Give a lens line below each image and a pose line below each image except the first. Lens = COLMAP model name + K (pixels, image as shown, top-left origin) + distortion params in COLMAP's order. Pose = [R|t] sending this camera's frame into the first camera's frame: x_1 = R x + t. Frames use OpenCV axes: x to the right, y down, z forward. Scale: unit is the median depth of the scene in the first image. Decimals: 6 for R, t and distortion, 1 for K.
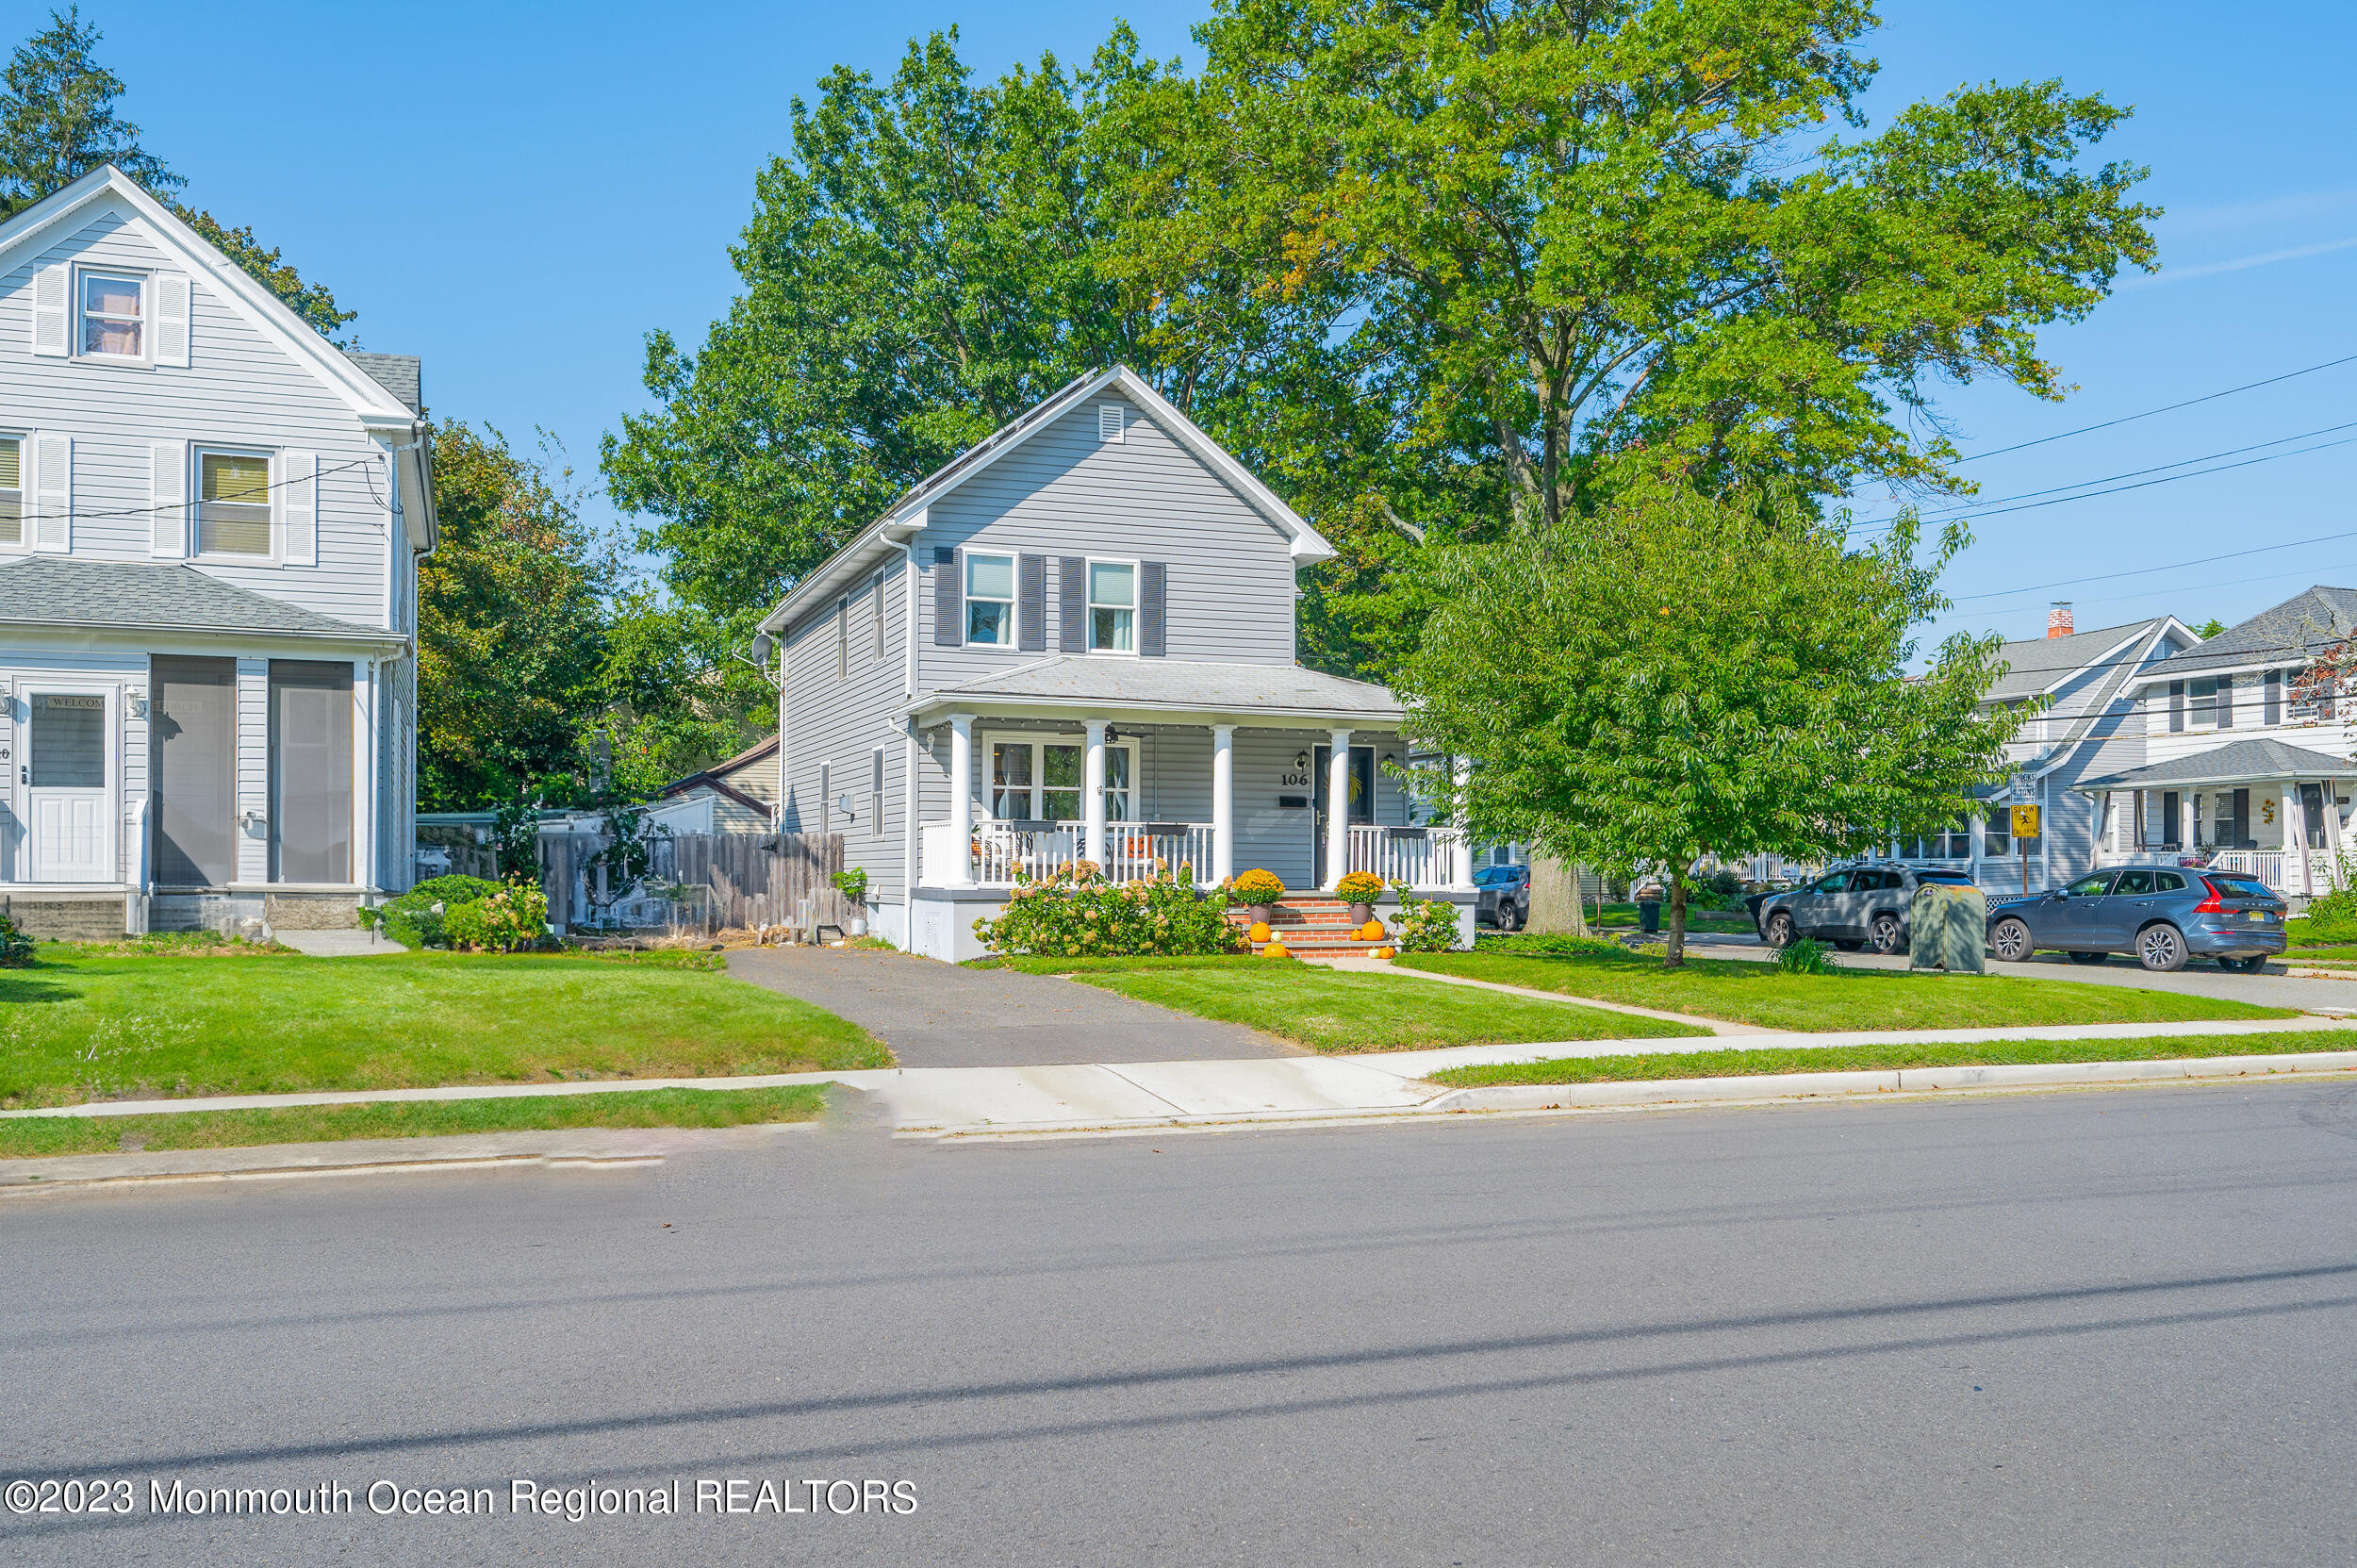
lens RADIAL K [[1873.5, 0, 1134.8], [0, 1873.5, 826.1], [0, 0, 1]] dist [0.003652, -0.000288]
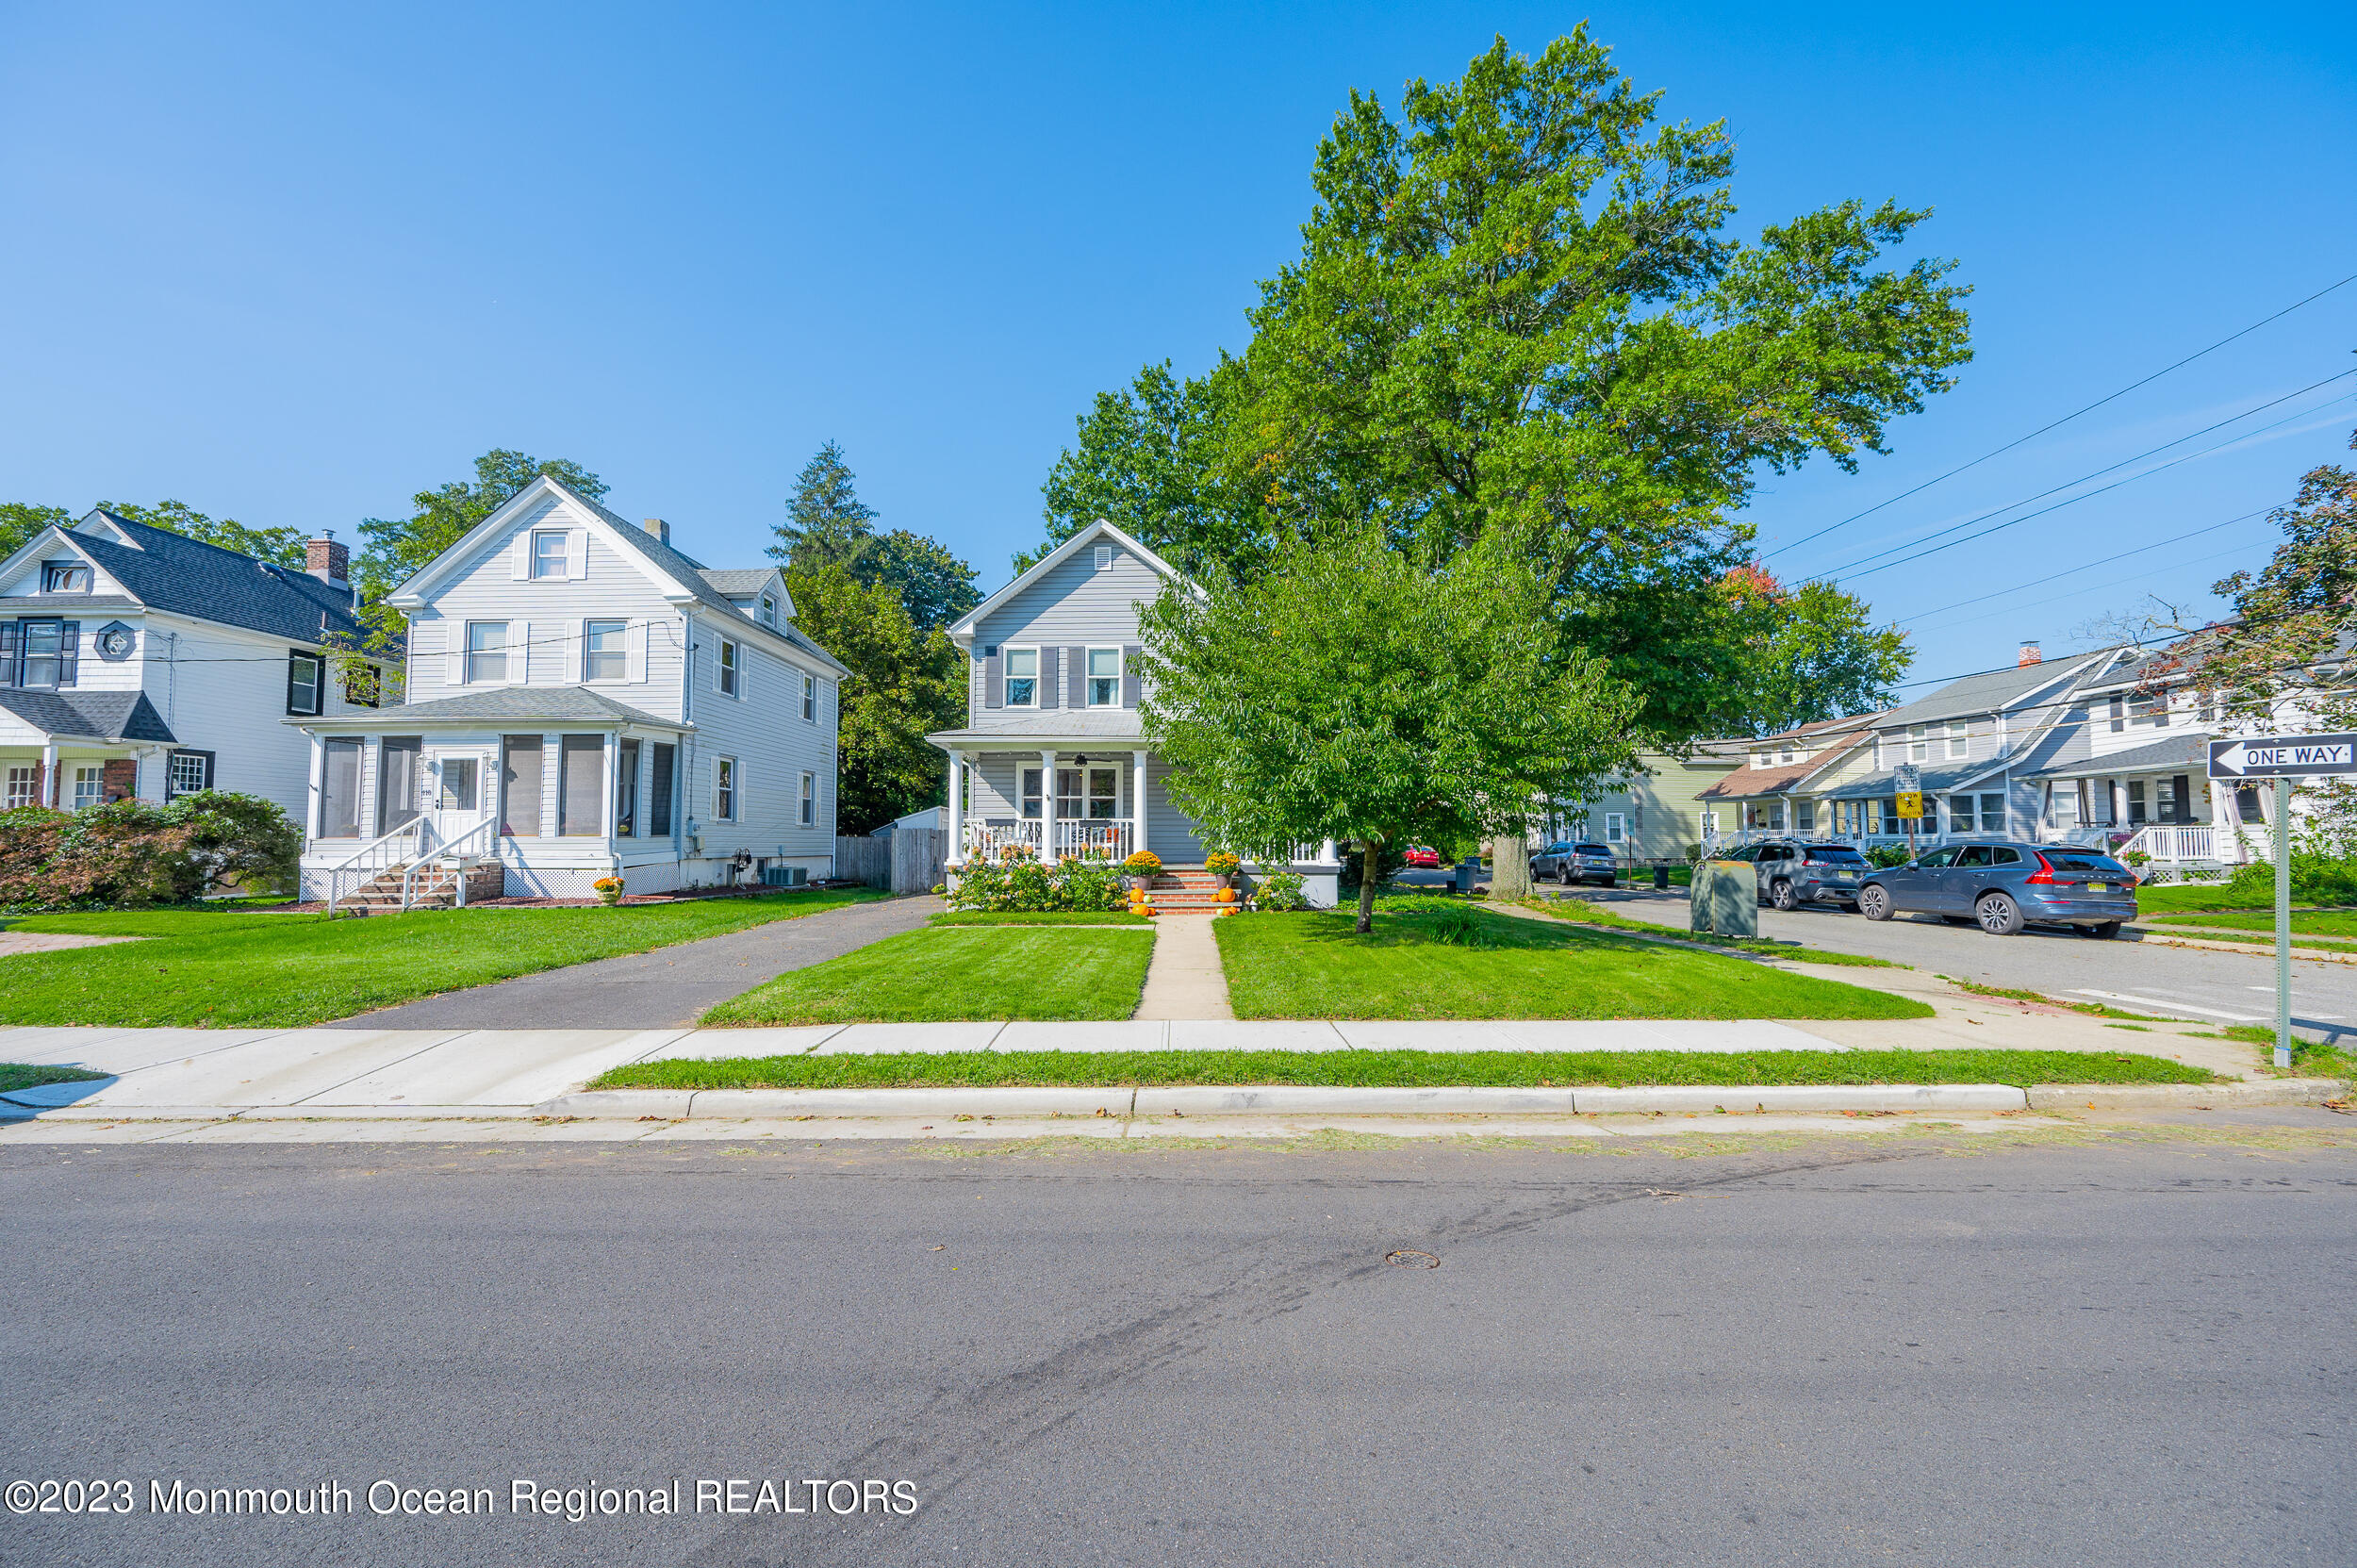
lens RADIAL K [[946.0, 0, 1167.5], [0, 946.0, 773.8], [0, 0, 1]] dist [-0.000939, -0.000109]
pose [[0.935327, -0.033789, -0.352167, 0.307286], [0.015860, 0.998433, -0.053674, 0.003103], [0.353428, 0.044617, 0.934397, 0.310361]]
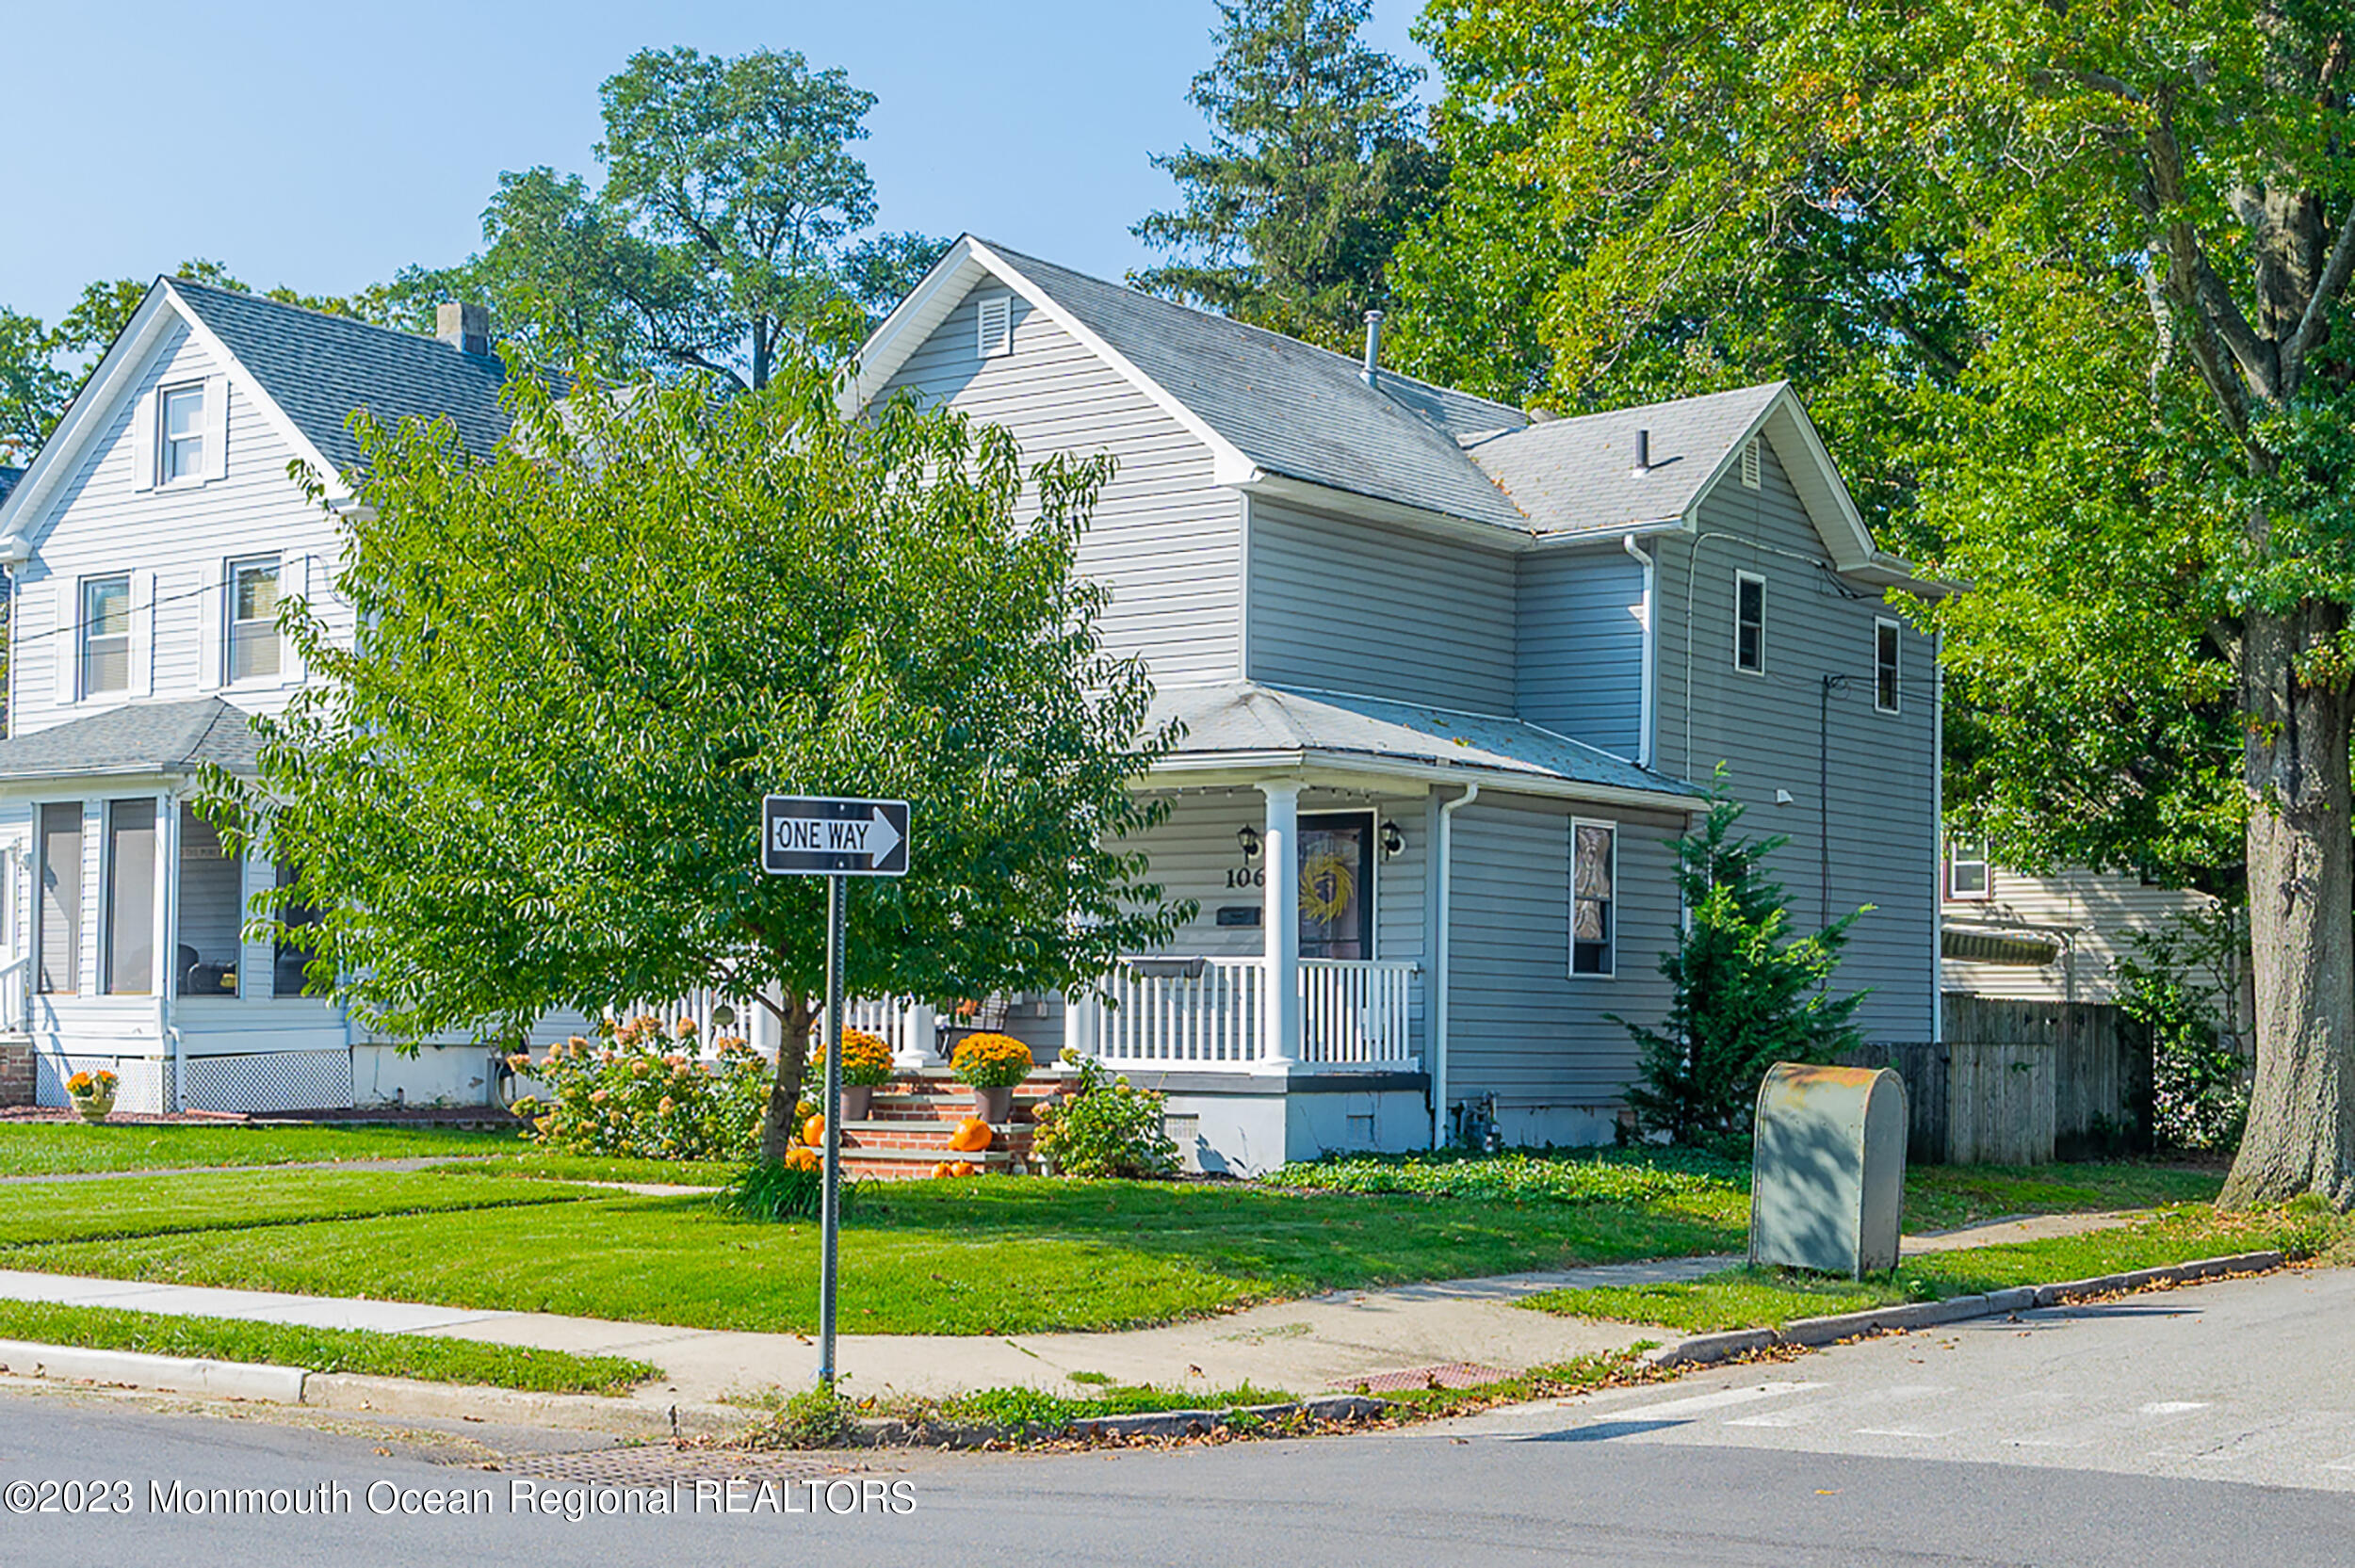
lens RADIAL K [[3428.1, 0, 1173.9], [0, 3428.1, 871.4], [0, 0, 1]] dist [0.004363, -0.028923]
pose [[0.553877, -0.041023, -0.831587, 0.998044], [0.012127, 0.999077, -0.041208, 0.017194], [0.832510, 0.012739, 0.553863, 0.415966]]
